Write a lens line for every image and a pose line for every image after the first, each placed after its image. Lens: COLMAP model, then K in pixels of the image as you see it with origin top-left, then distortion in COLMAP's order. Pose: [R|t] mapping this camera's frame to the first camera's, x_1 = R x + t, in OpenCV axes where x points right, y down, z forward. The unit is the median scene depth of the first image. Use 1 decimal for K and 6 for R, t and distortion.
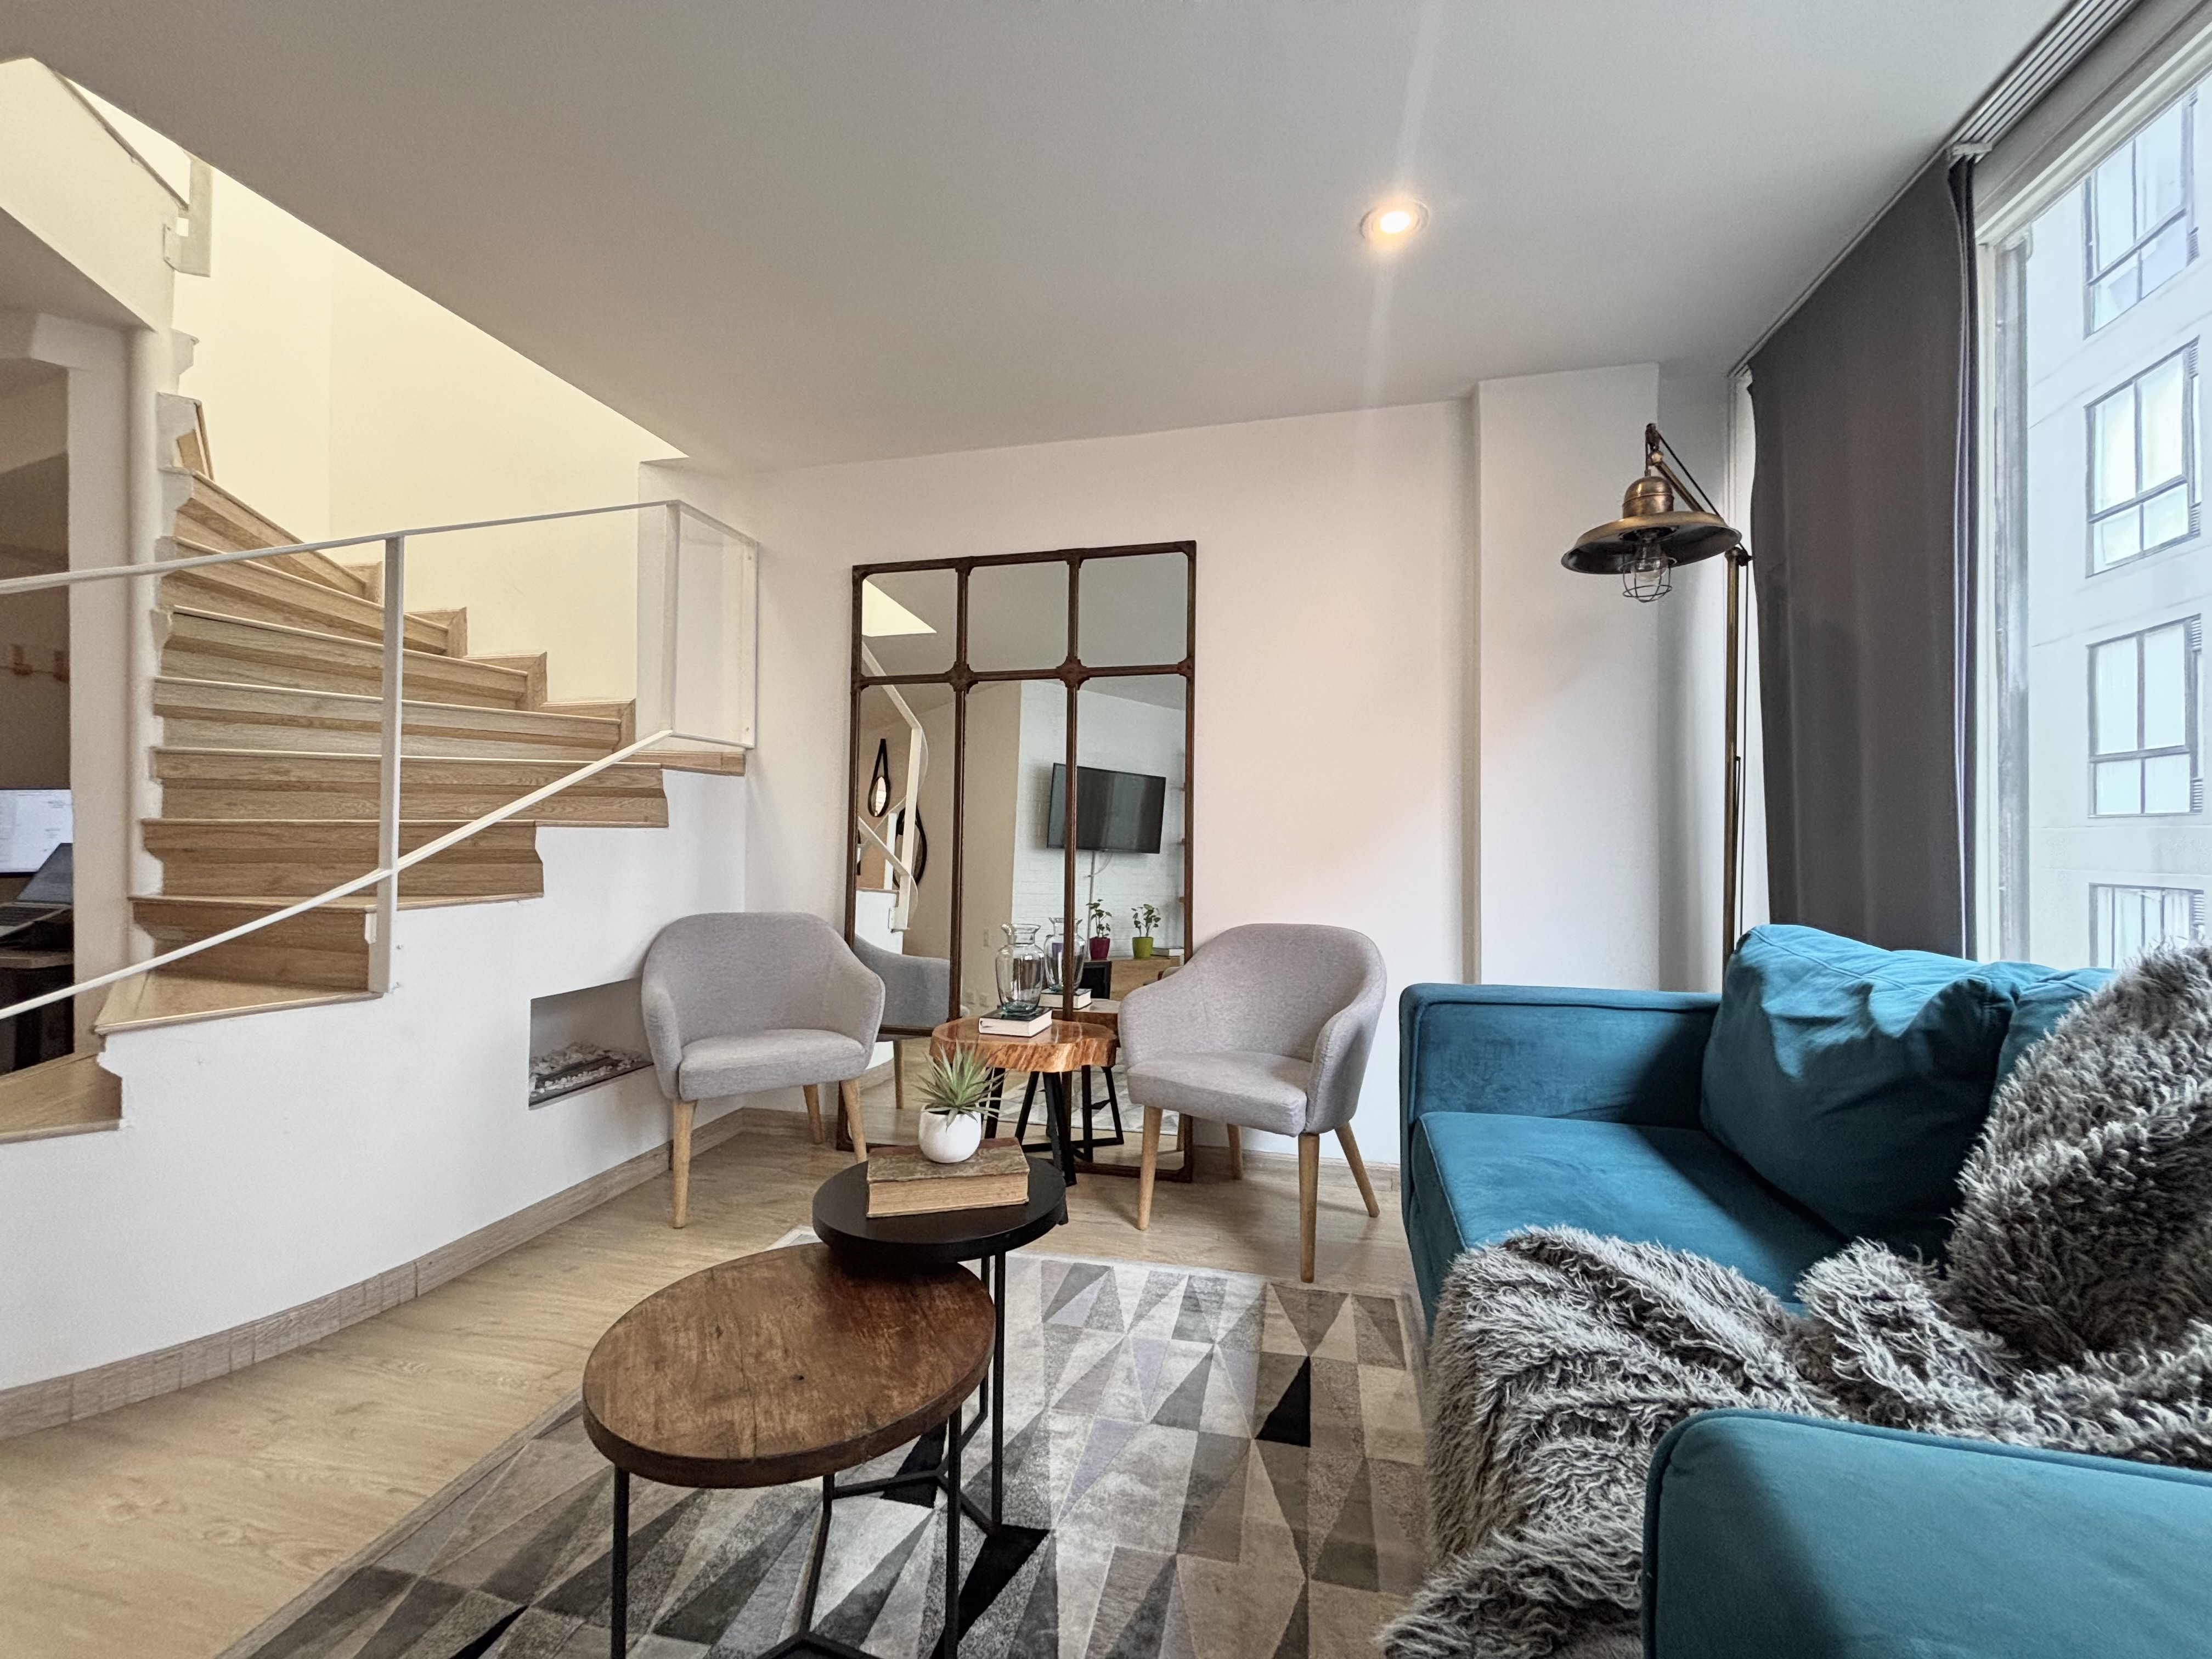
lens RADIAL K [[900.9, 0, 1106.9], [0, 900.9, 814.8], [0, 0, 1]] dist [0.007353, -0.000363]
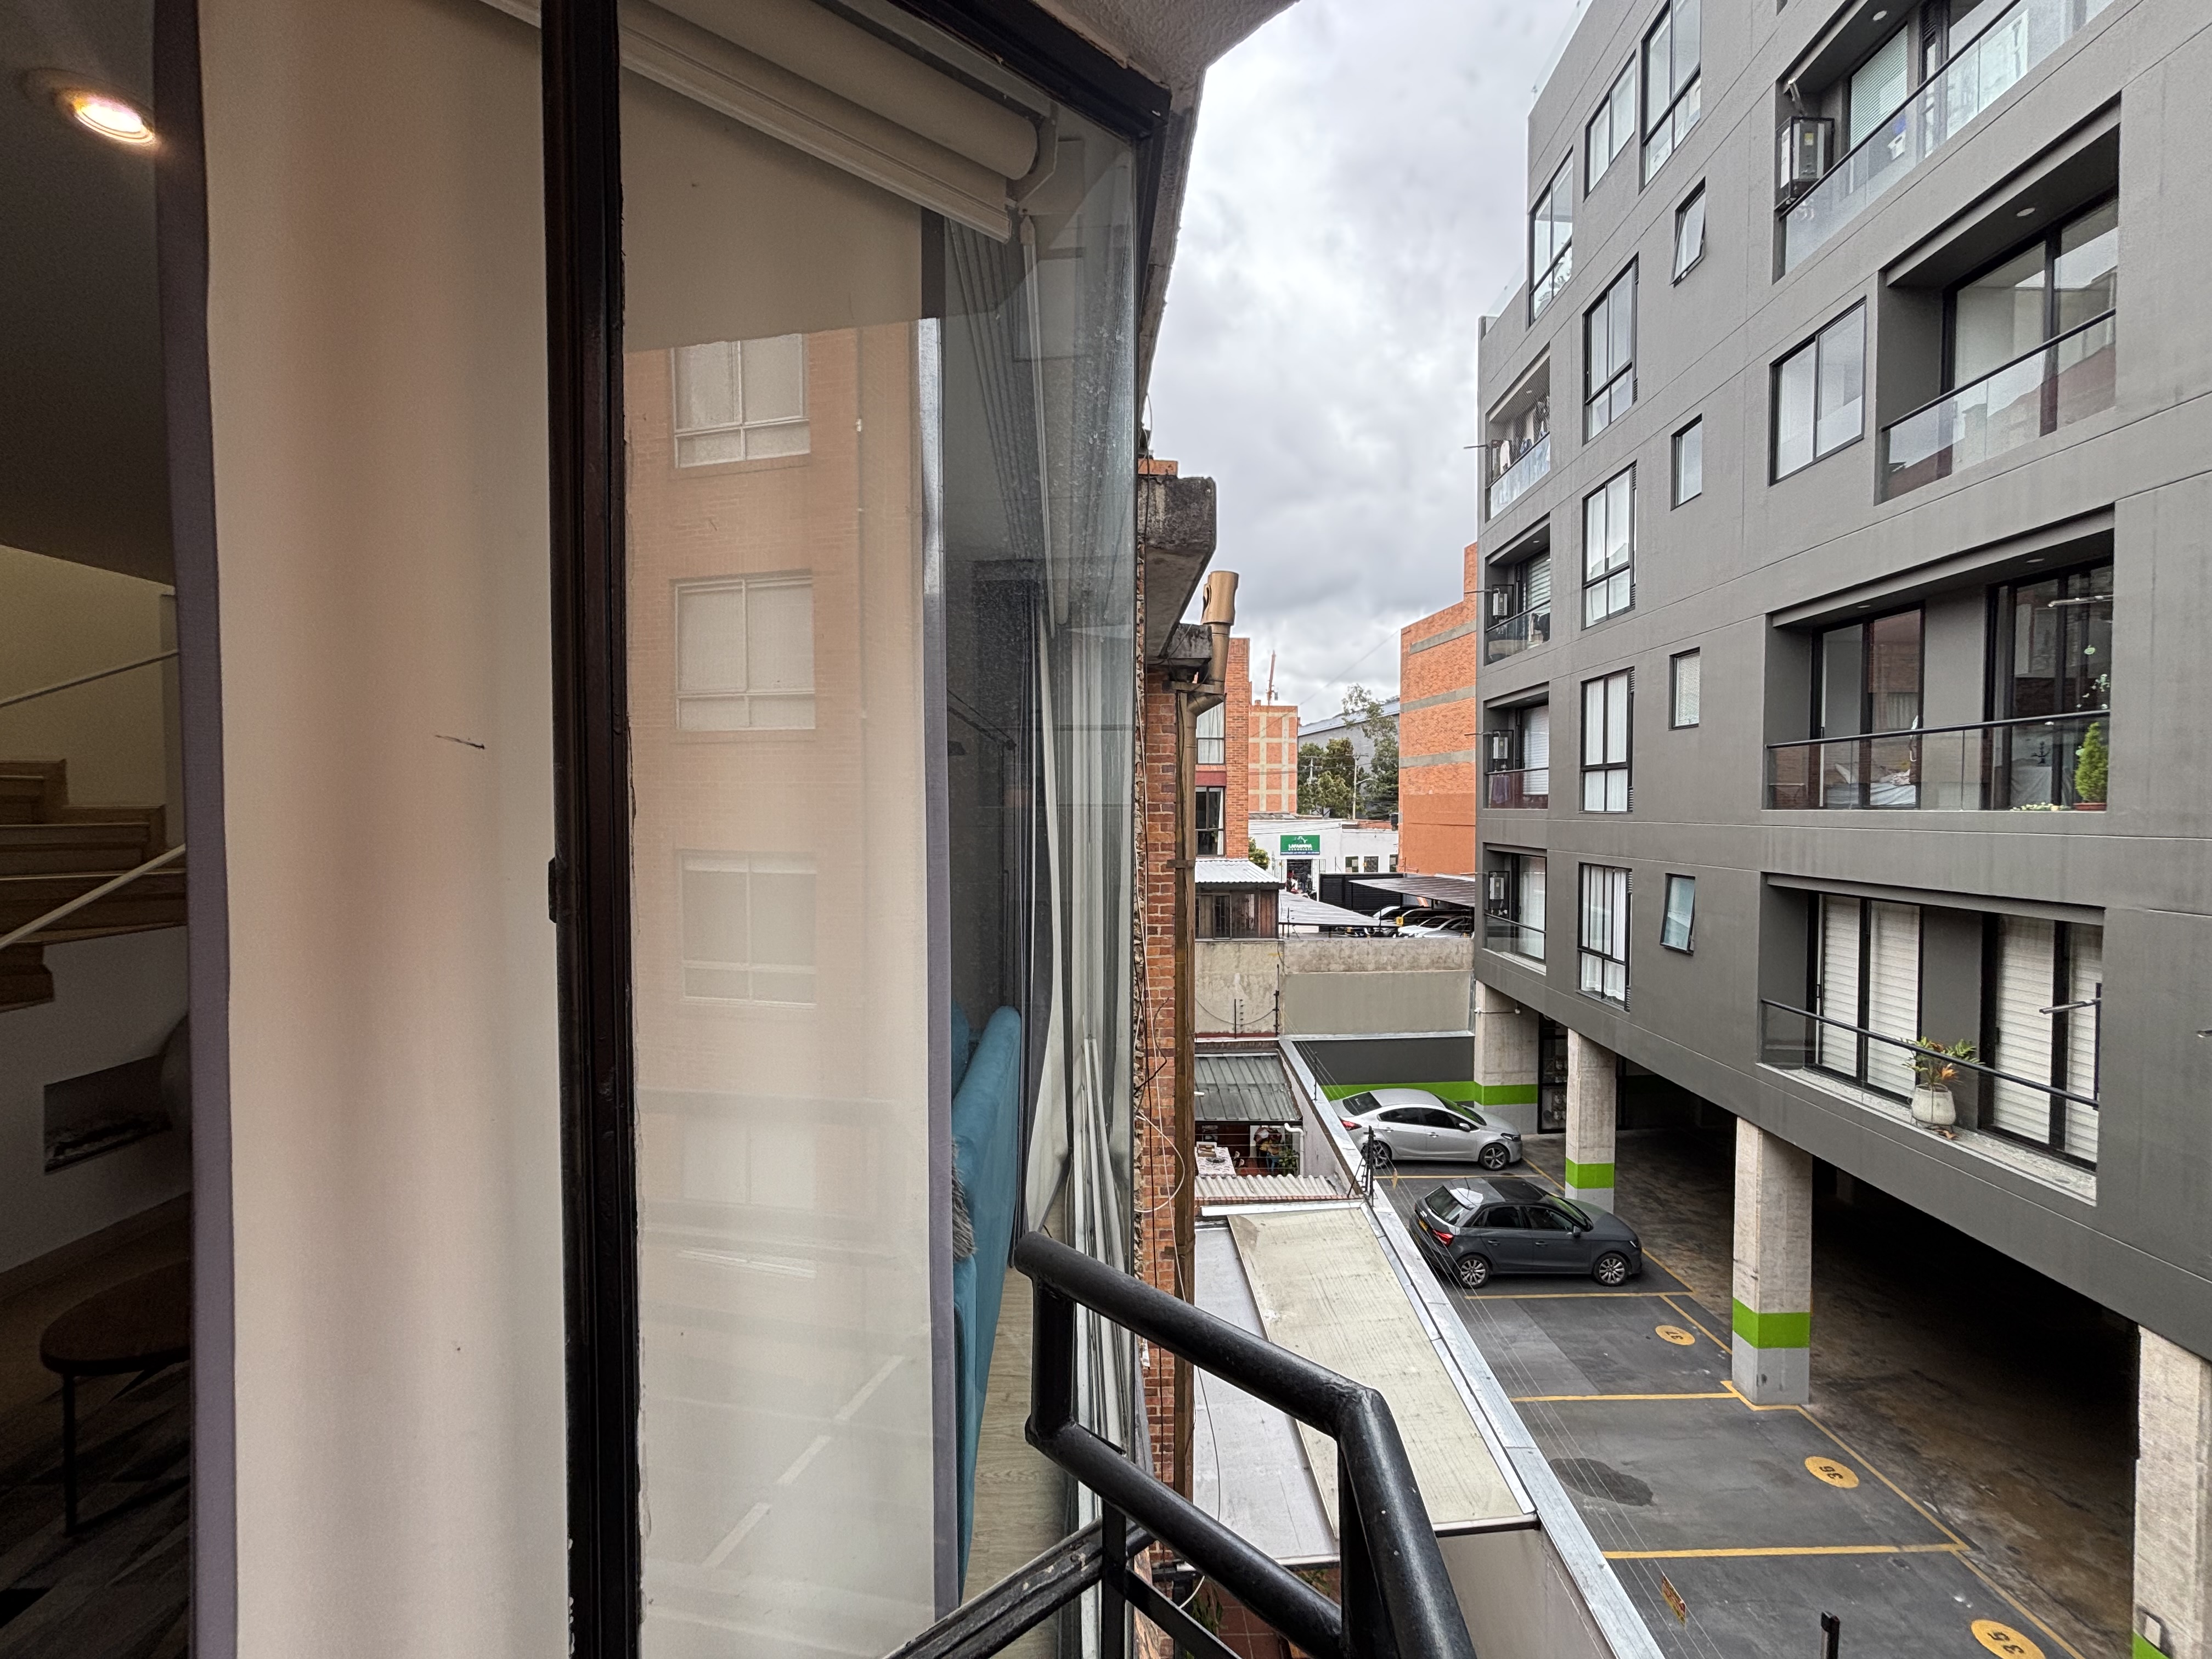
lens RADIAL K [[900.9, 0, 1104.0], [0, 900.9, 819.8], [0, 0, 1]] dist [0.007353, -0.000363]
pose [[0.966519, -0.007193, 0.256494, 0.087504], [-0.002662, 0.999272, 0.038056, -0.041418], [-0.256581, -0.037465, 0.965796, -0.109236]]
